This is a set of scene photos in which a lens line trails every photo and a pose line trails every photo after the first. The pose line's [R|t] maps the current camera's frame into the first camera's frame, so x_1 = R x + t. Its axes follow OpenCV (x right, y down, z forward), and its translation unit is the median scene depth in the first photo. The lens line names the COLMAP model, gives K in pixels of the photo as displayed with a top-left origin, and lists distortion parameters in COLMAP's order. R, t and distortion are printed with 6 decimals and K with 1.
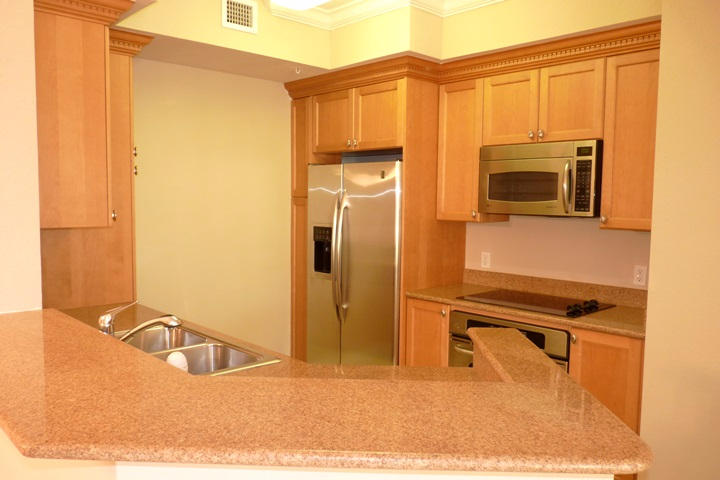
lens RADIAL K [[583.2, 0, 357.9], [0, 583.2, 239.3], [0, 0, 1]] dist [-0.008508, 0.004056]
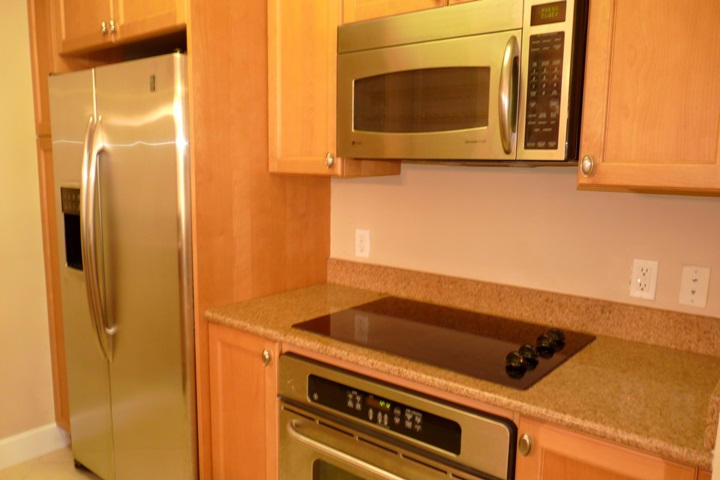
lens RADIAL K [[583.2, 0, 360.7], [0, 583.2, 240.5], [0, 0, 1]] dist [-0.008508, 0.004056]
pose [[0.990688, -0.018946, 0.134830, 0.155145], [0.009709, 0.997581, 0.068839, -0.007692], [-0.135808, -0.066889, 0.988475, 0.479592]]
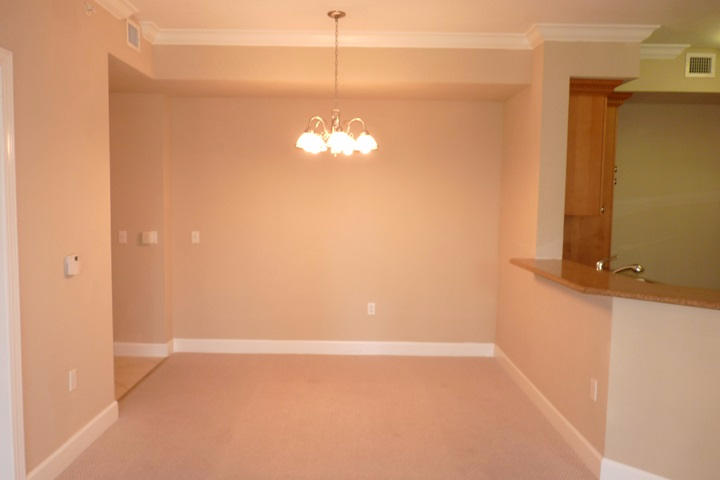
lens RADIAL K [[583.2, 0, 359.2], [0, 583.2, 237.9], [0, 0, 1]] dist [-0.008508, 0.004056]
pose [[0.735770, 0.049639, -0.675410, 0.189072], [-0.058257, 0.998252, 0.009903, 0.061954], [0.674722, 0.032061, 0.737376, -0.670567]]
